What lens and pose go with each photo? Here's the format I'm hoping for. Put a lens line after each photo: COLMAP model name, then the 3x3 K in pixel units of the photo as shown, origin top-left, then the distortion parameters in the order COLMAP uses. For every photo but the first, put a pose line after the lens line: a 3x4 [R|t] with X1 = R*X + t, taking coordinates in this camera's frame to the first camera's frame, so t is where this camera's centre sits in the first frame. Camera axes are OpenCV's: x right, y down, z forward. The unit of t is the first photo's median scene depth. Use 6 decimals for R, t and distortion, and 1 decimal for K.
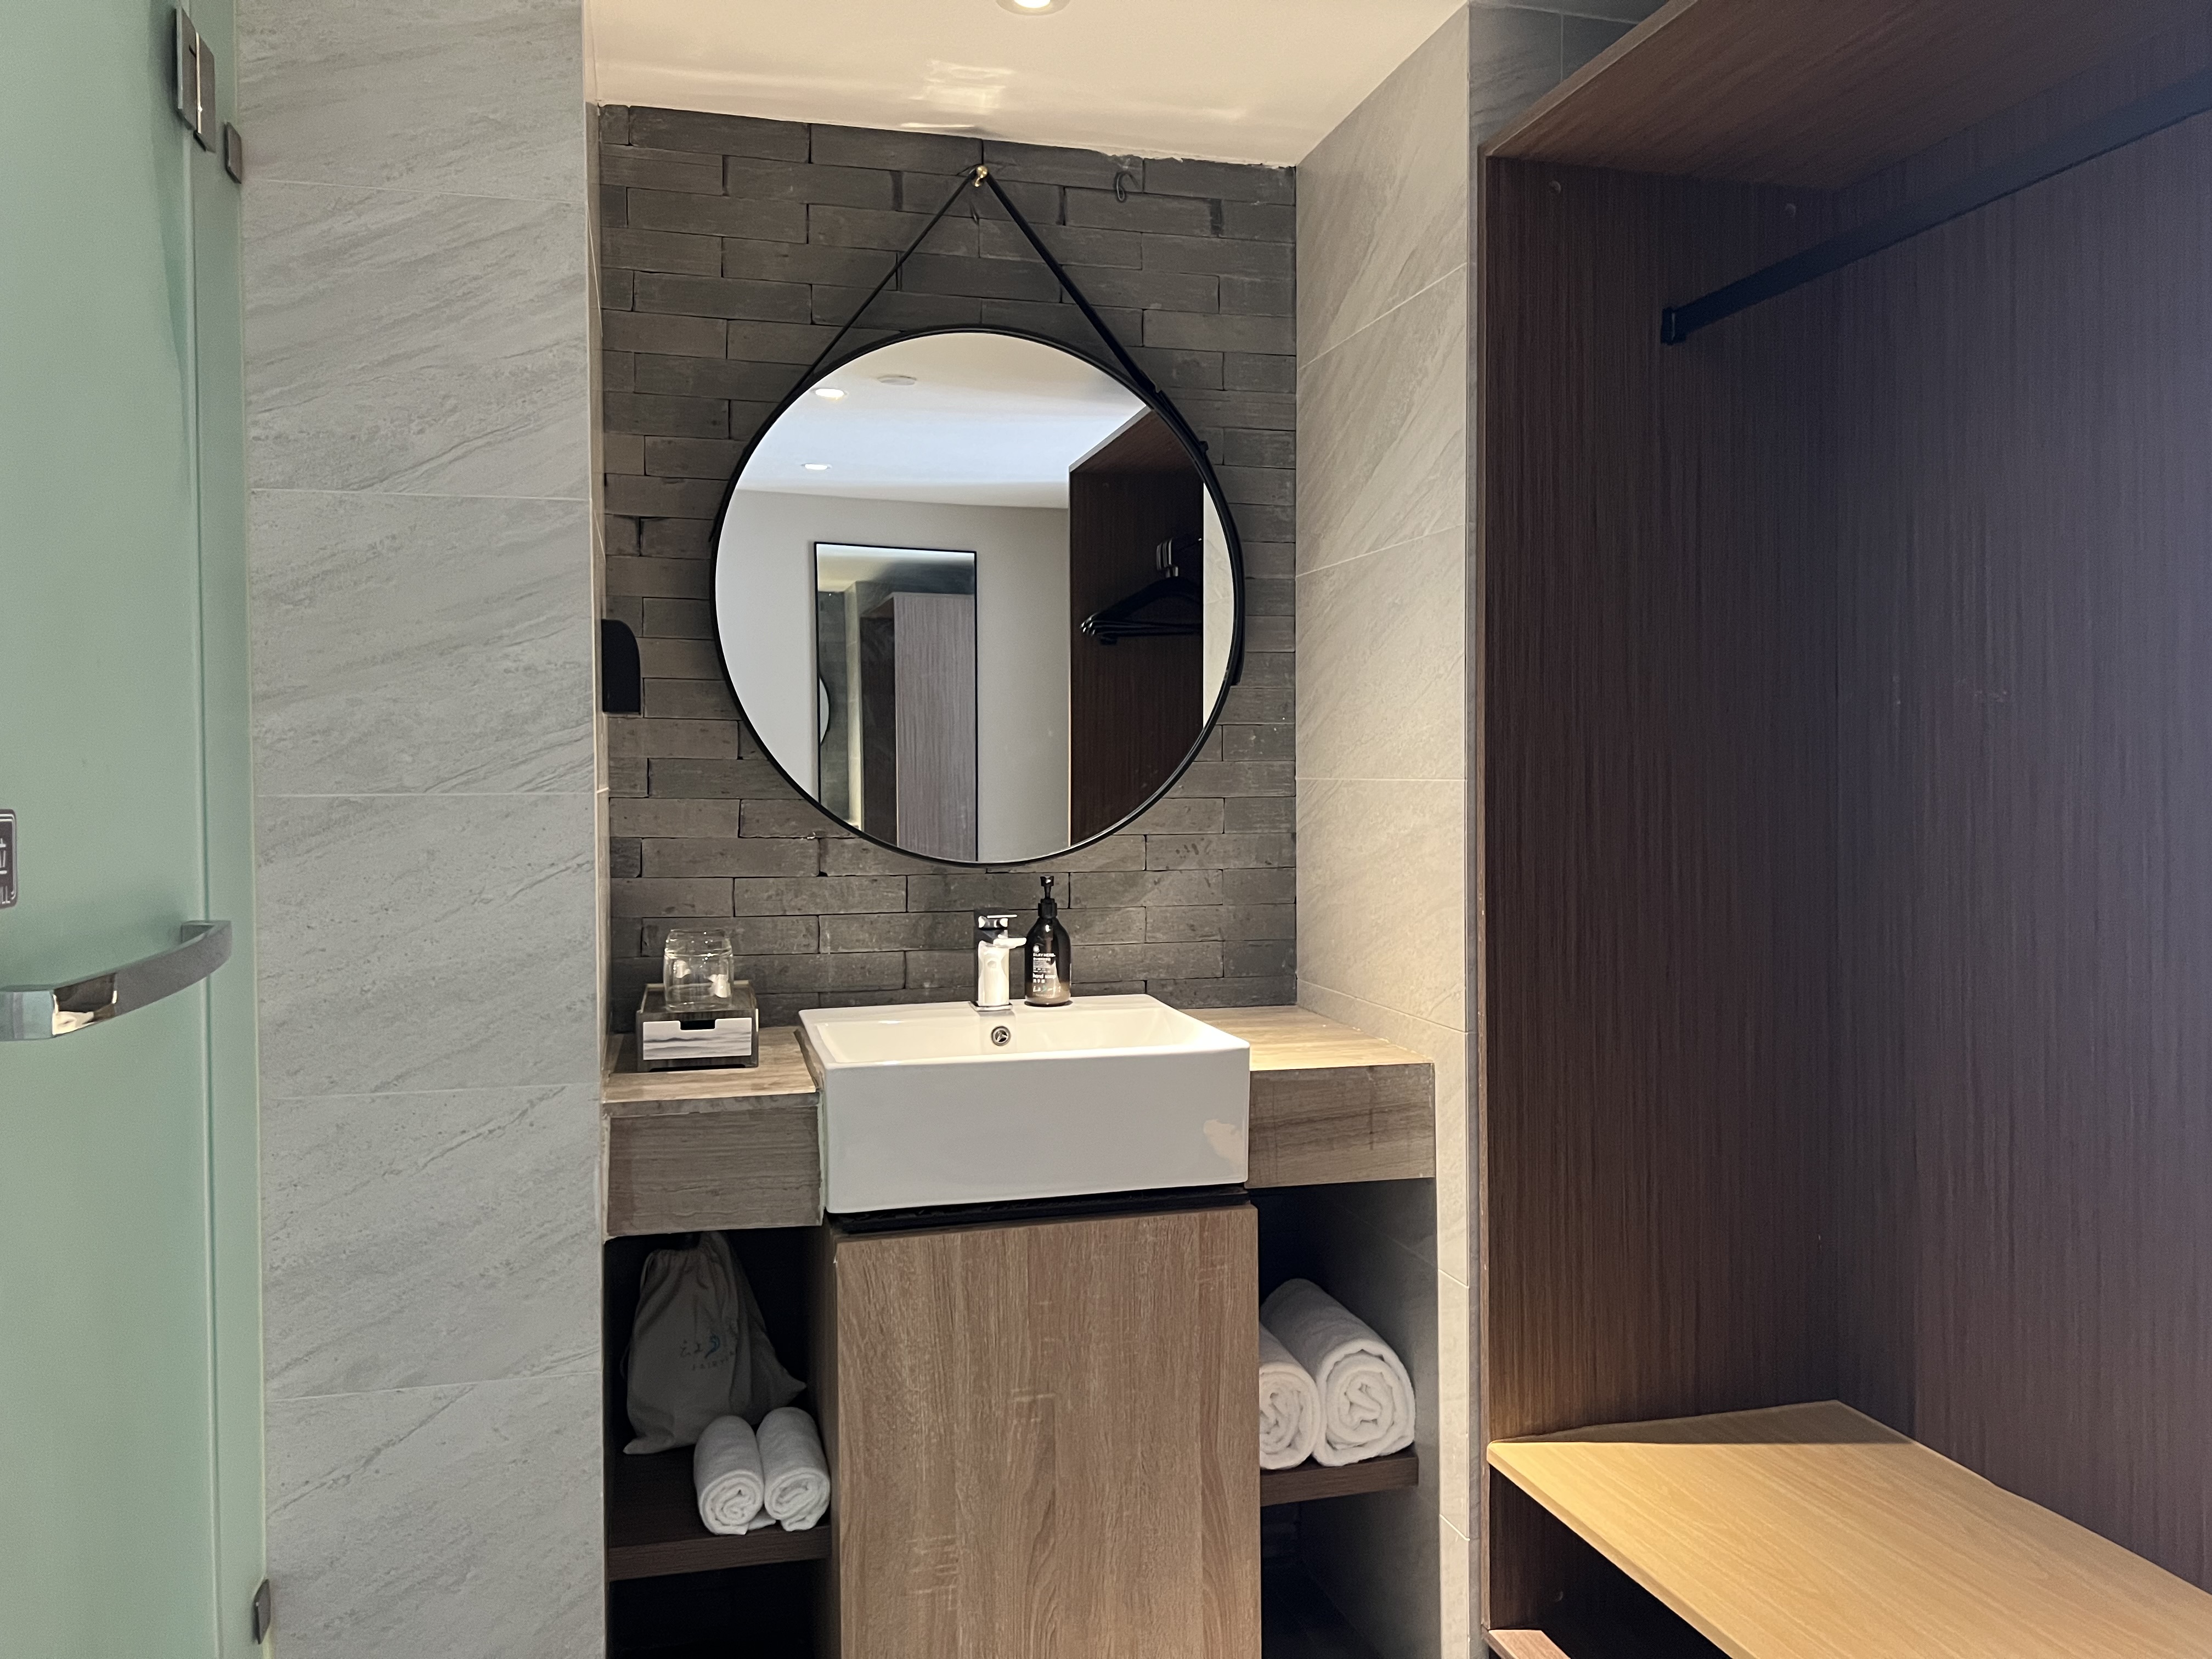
lens RADIAL K [[1672.9, 0, 1101.8], [0, 1672.9, 811.2], [0, 0, 1]] dist [0.121405, -0.235048]
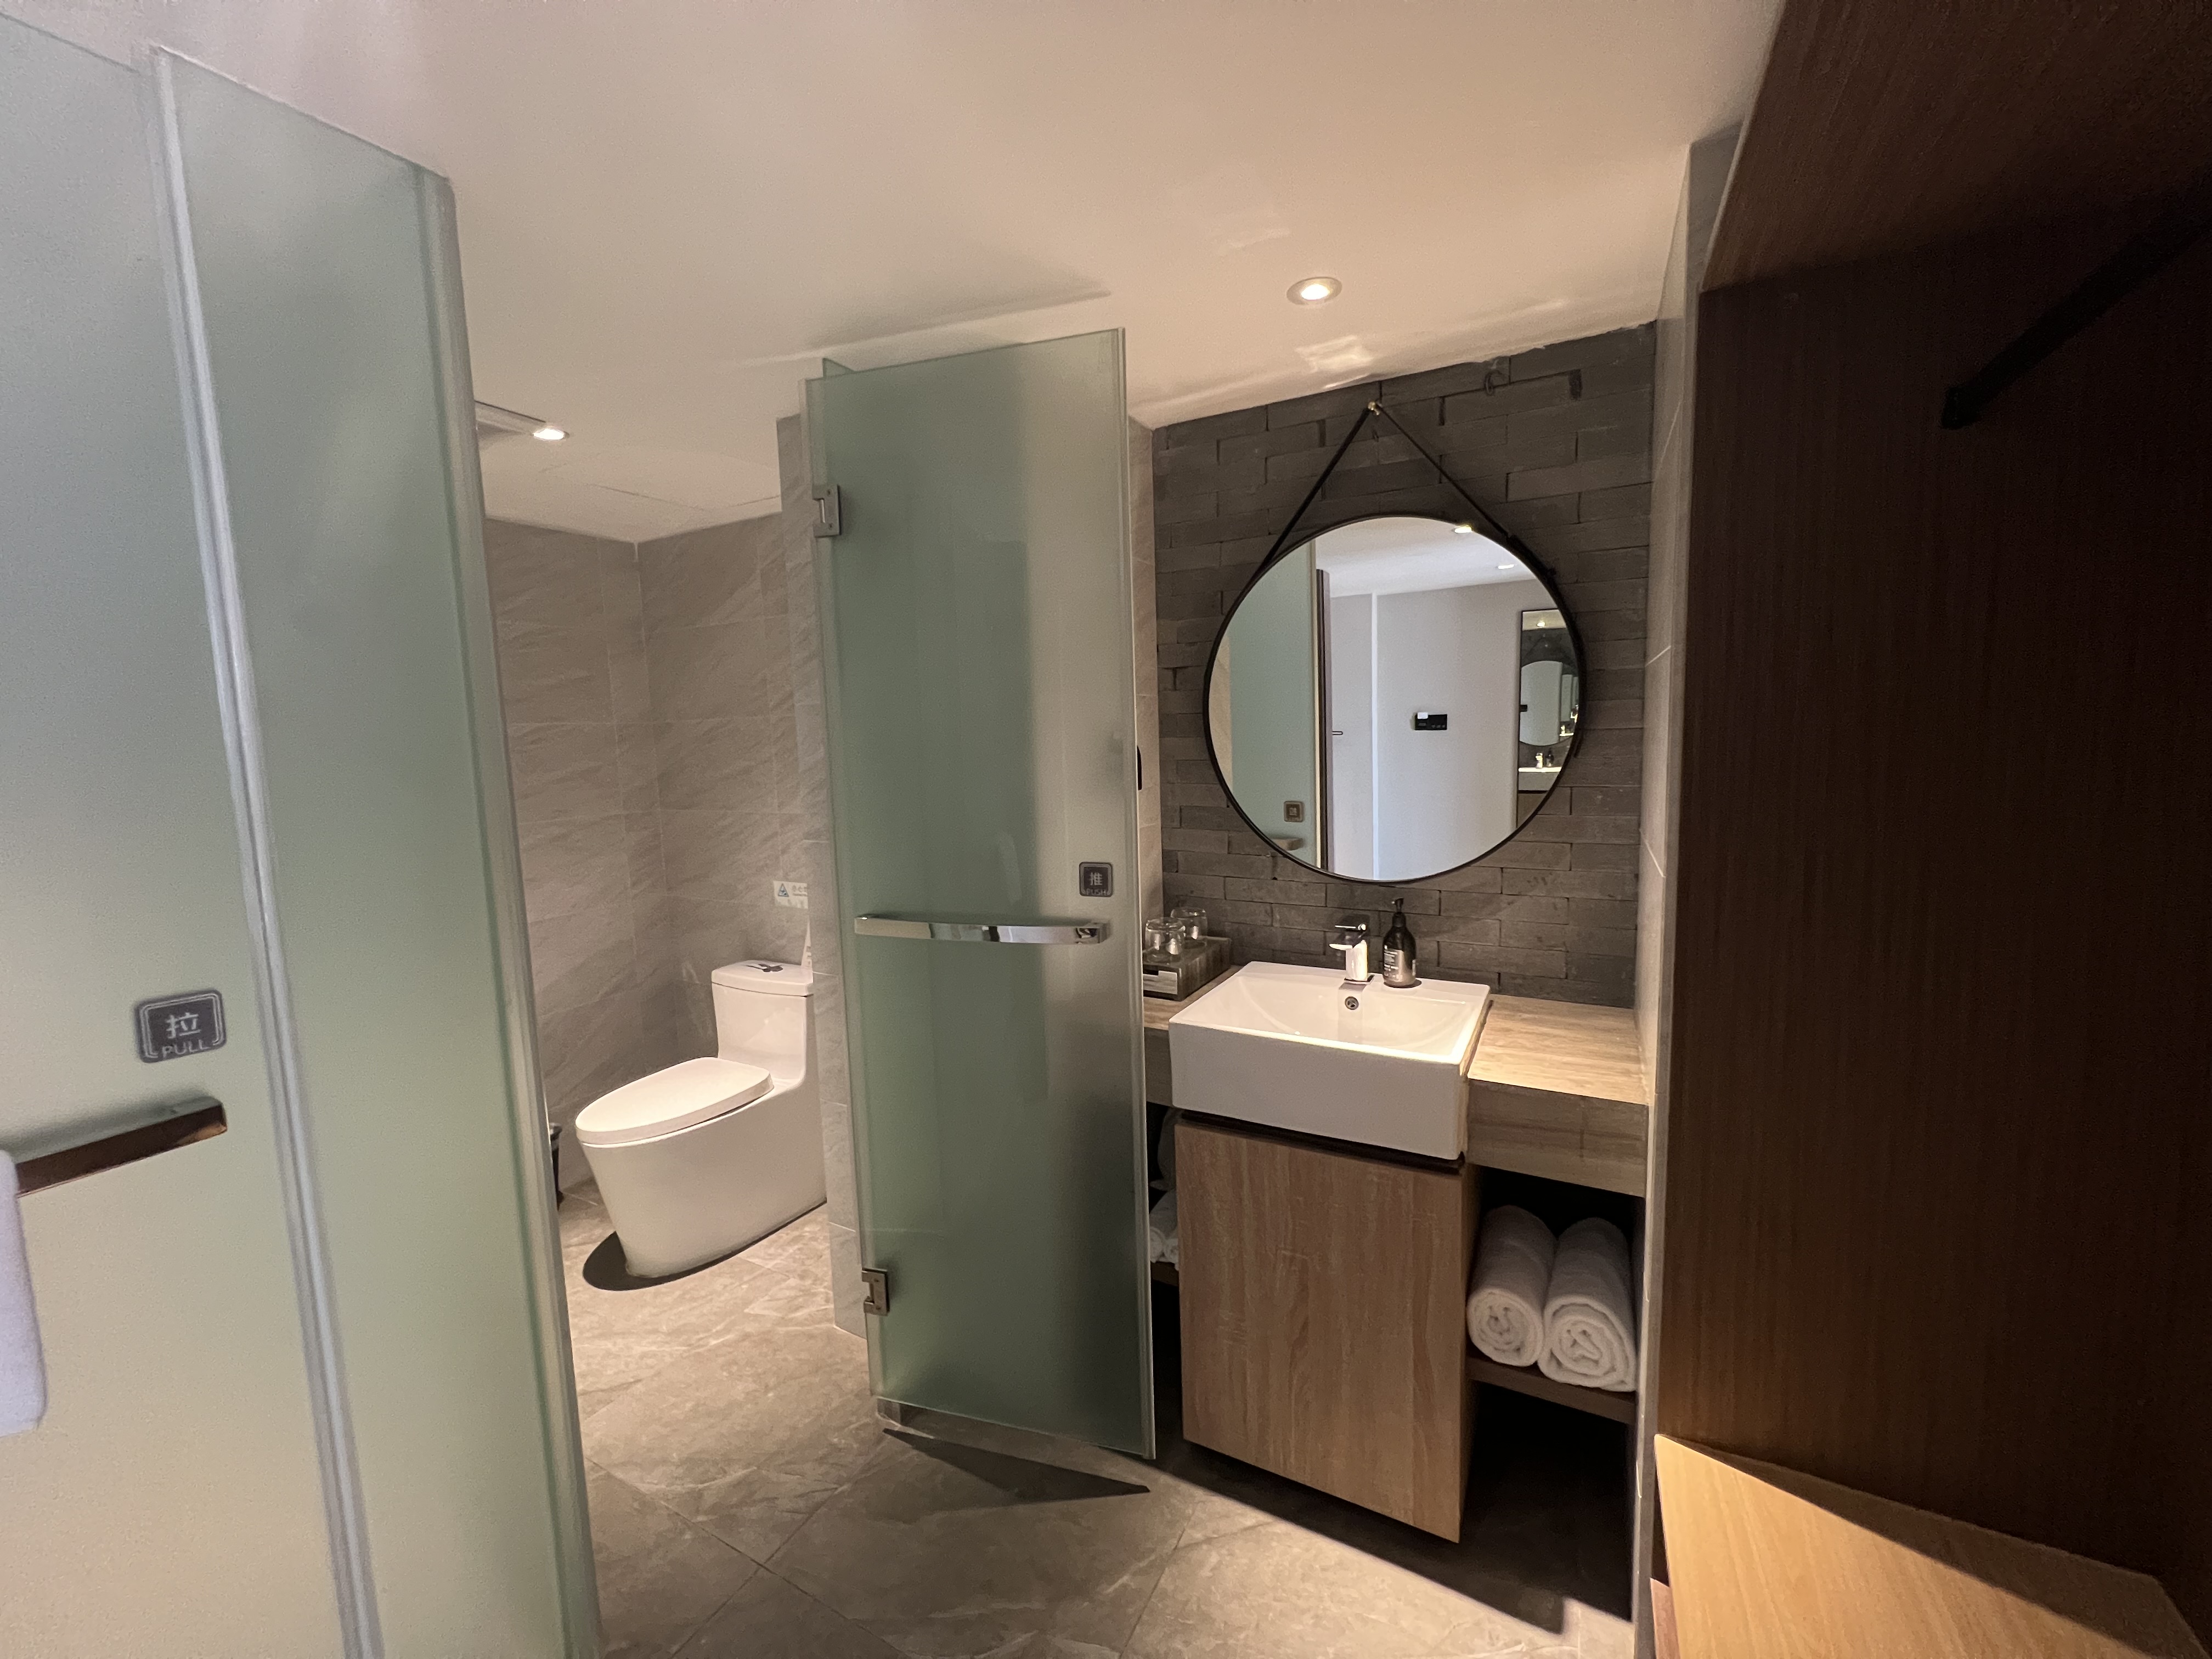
lens RADIAL K [[887.0, 0, 1101.5], [0, 887.0, 826.6], [0, 0, 1]] dist [0.001625, -0.000421]
pose [[0.726110, 0.055690, -0.685319, 0.305865], [0.010476, 0.995703, 0.092011, -0.096232], [0.687499, -0.073989, 0.722407, 0.280031]]
